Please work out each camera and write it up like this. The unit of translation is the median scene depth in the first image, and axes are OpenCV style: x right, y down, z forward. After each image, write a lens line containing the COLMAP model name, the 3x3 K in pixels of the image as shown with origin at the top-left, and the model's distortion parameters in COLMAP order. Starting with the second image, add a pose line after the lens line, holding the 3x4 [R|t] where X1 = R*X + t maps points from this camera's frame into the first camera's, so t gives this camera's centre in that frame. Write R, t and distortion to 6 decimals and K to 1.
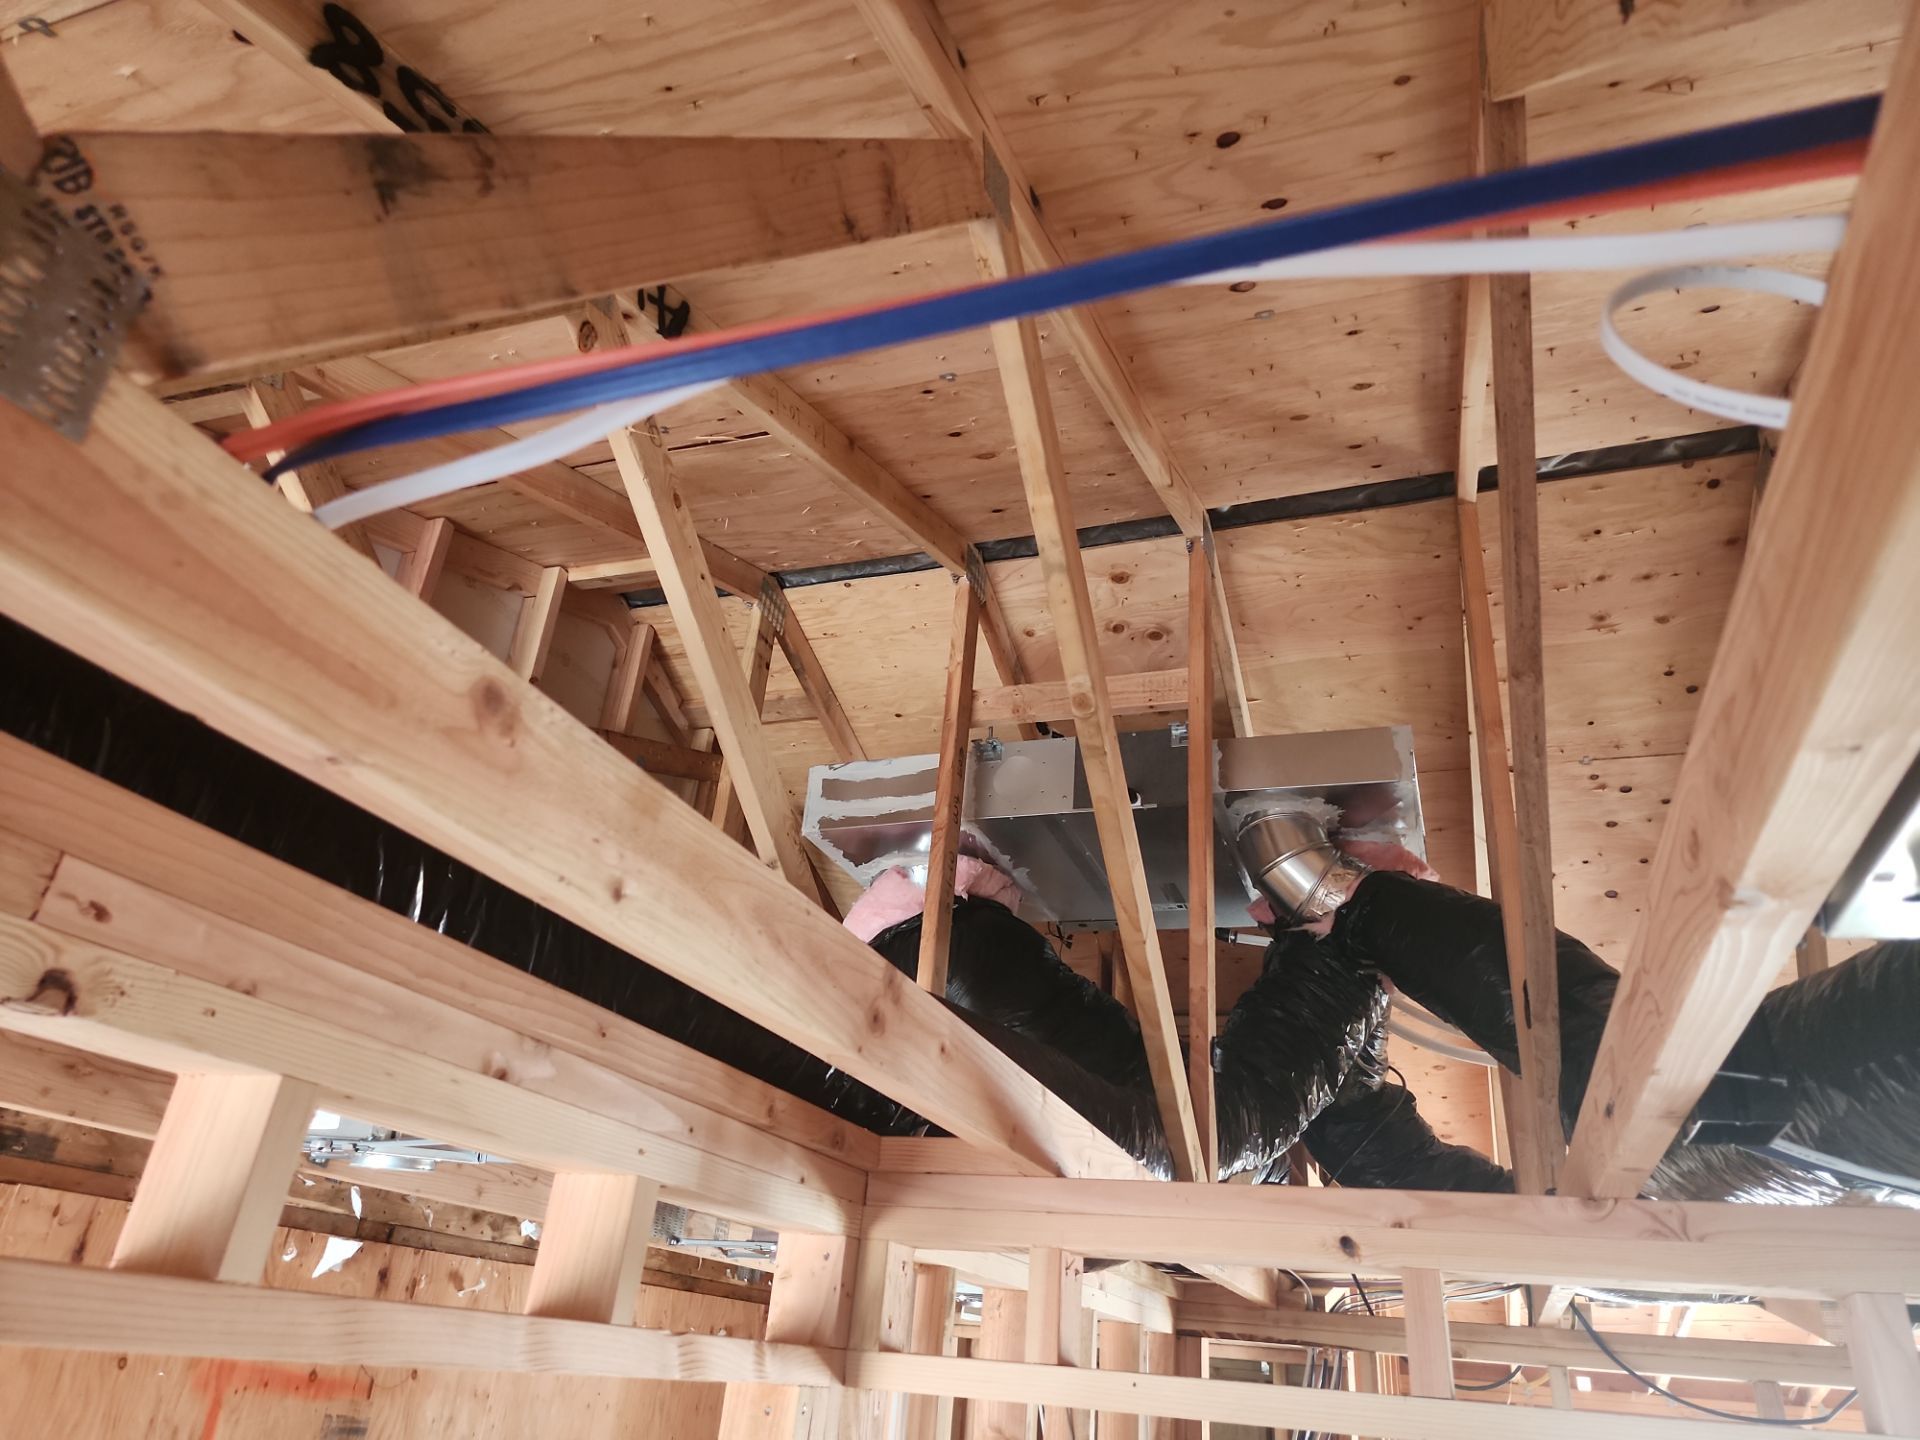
lens RADIAL K [[1284.5, 0, 972.7], [0, 1284.5, 731.3], [0, 0, 1]] dist [0.066117, -0.049419]
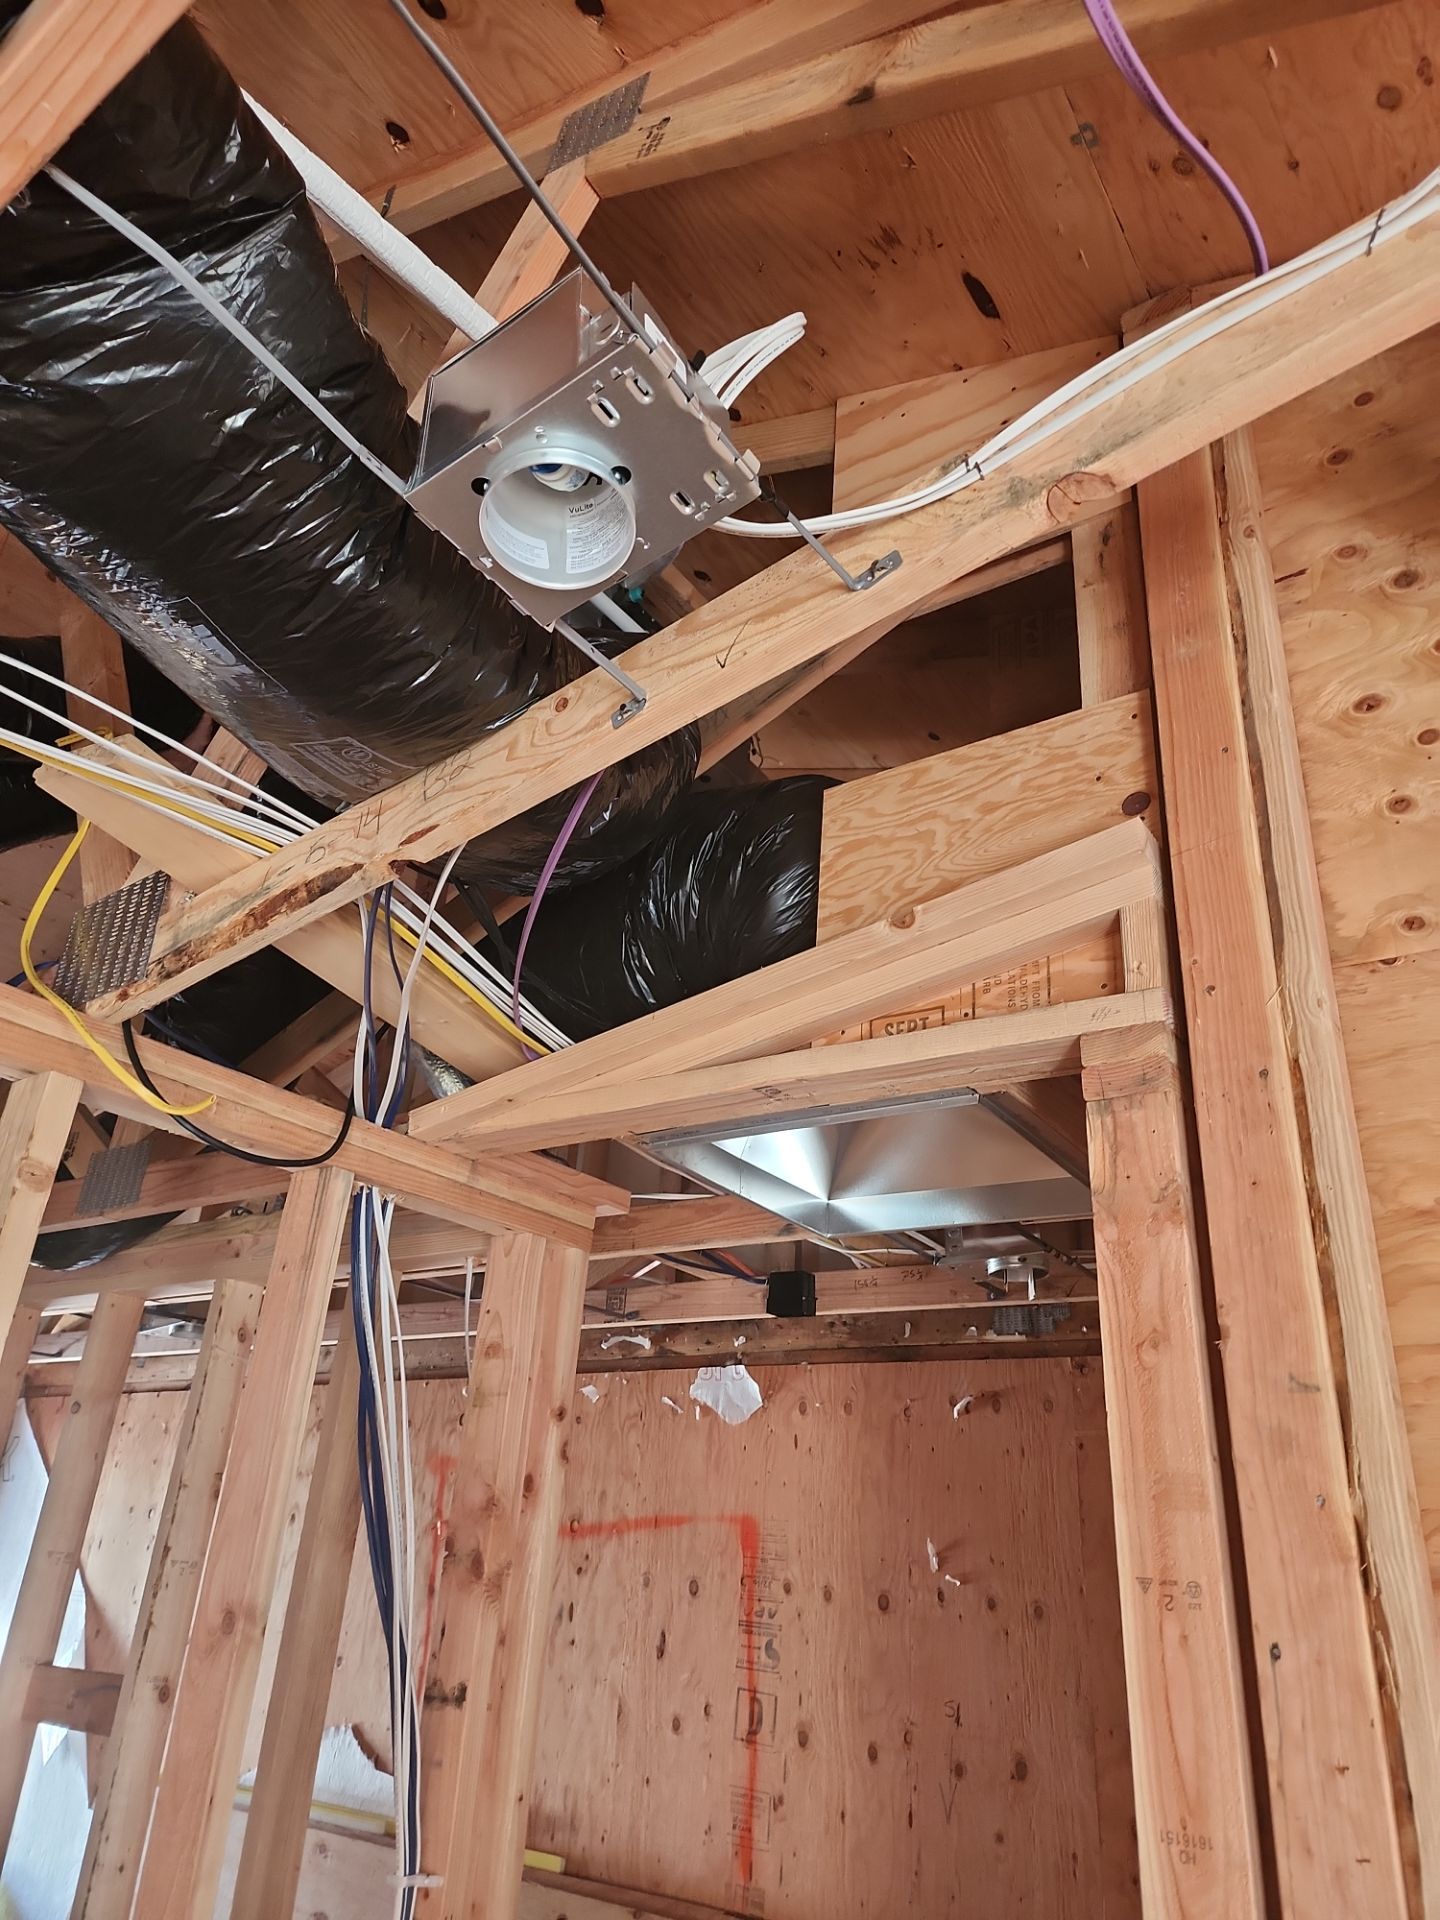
lens RADIAL K [[1285.7, 0, 726.7], [0, 1285.7, 969.8], [0, 0, 1]] dist [0.064340, -0.046865]
pose [[-0.254994, -0.494753, -0.830781, 0.954499], [0.356998, 0.750310, -0.556405, 0.969358], [0.898627, -0.438467, -0.014698, 1.468929]]
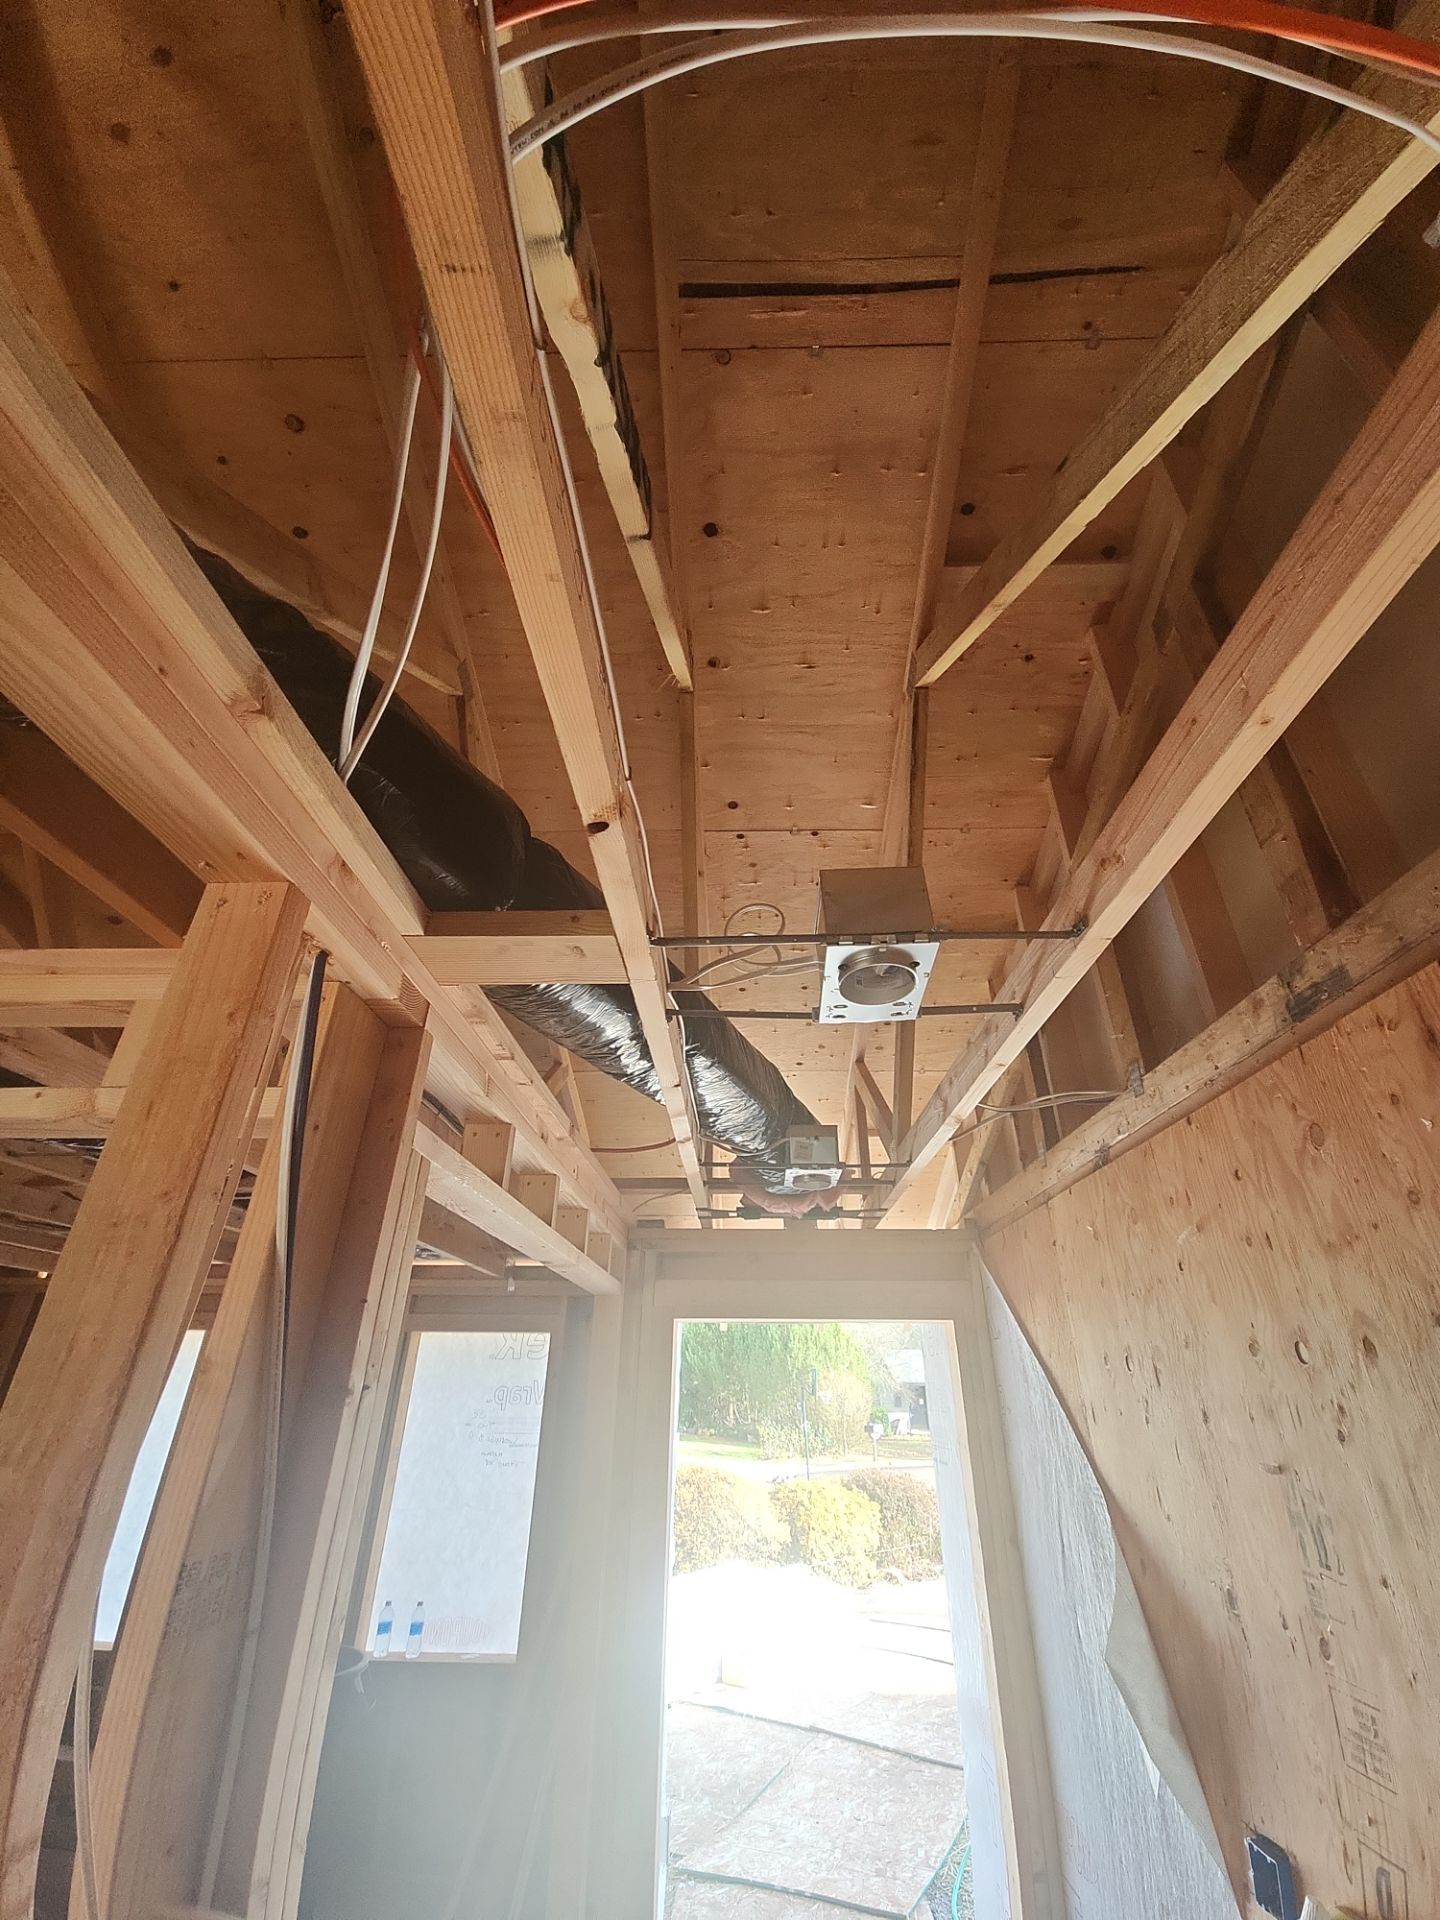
lens RADIAL K [[788.6, 0, 728.3], [0, 788.6, 961.7], [0, 0, 1]] dist [0.003520, 0.000312]
pose [[-0.947664, -0.219556, -0.231794, -0.147225], [0.067036, 0.572994, -0.816813, 0.582864], [0.312153, -0.789603, -0.528288, 0.936890]]
